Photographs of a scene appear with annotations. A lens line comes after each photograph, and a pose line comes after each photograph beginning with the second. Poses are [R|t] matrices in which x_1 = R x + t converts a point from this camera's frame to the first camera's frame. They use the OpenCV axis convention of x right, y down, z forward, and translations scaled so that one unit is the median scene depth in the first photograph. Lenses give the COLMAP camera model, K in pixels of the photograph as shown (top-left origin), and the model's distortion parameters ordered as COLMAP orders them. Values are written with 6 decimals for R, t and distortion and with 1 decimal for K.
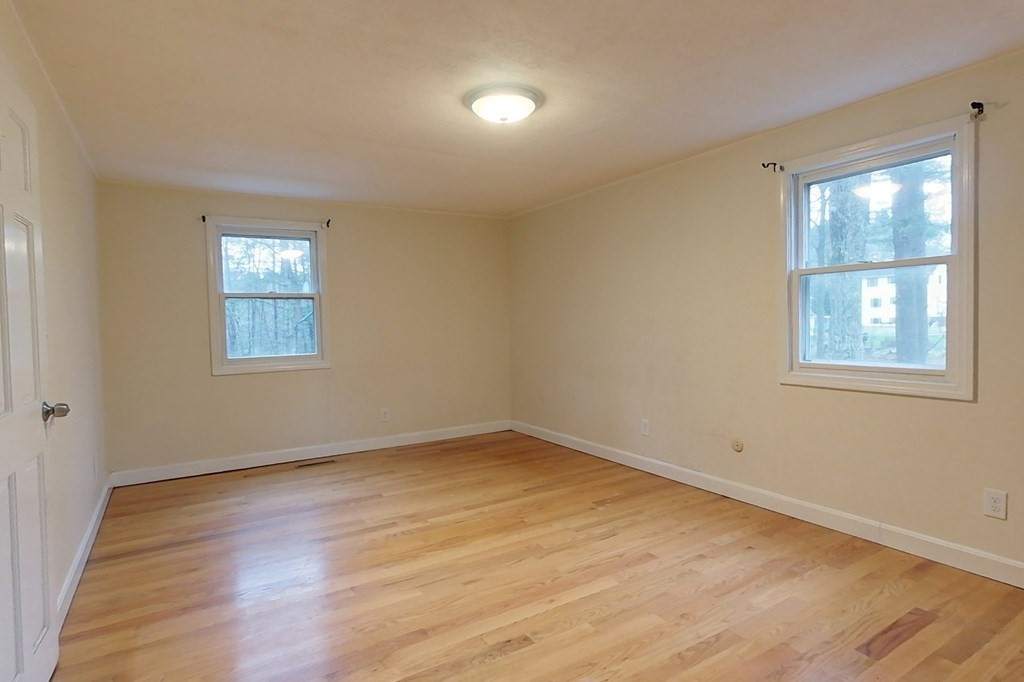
lens RADIAL K [[547.1, 0, 510.1], [0, 547.1, 342.2], [0, 0, 1]] dist [-0.004669, 0.000377]
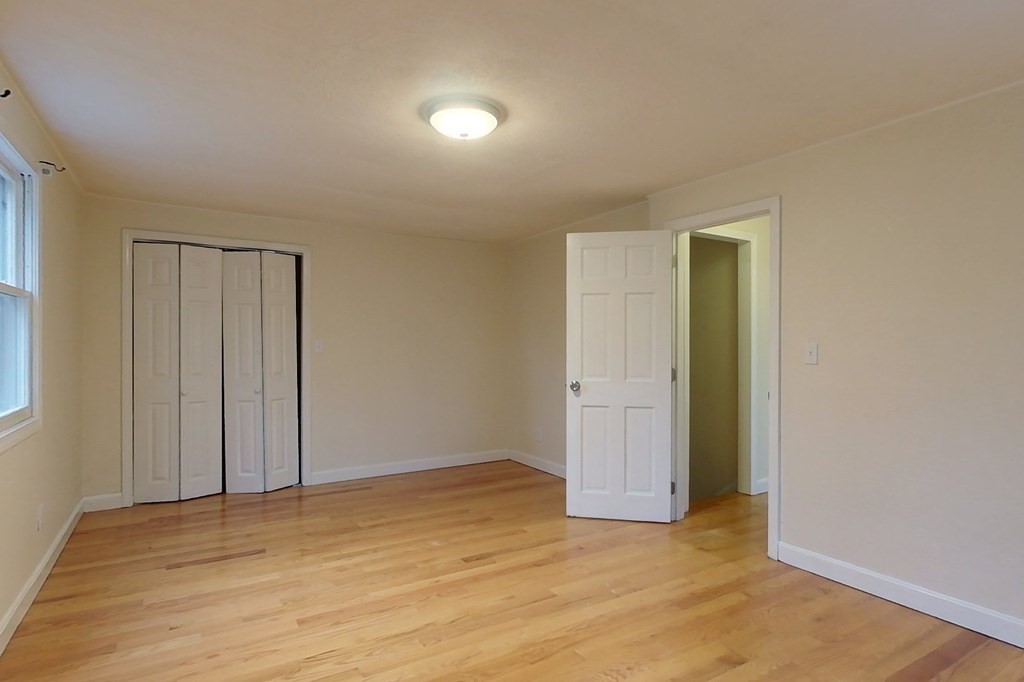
lens RADIAL K [[547.1, 0, 512.2], [0, 547.1, 336.4], [0, 0, 1]] dist [-0.004669, 0.000377]
pose [[-0.999826, 0.017879, 0.005407, -0.096535], [0.018024, 0.999443, 0.028082, -0.088351], [-0.004902, 0.028175, -0.999591, 2.029619]]
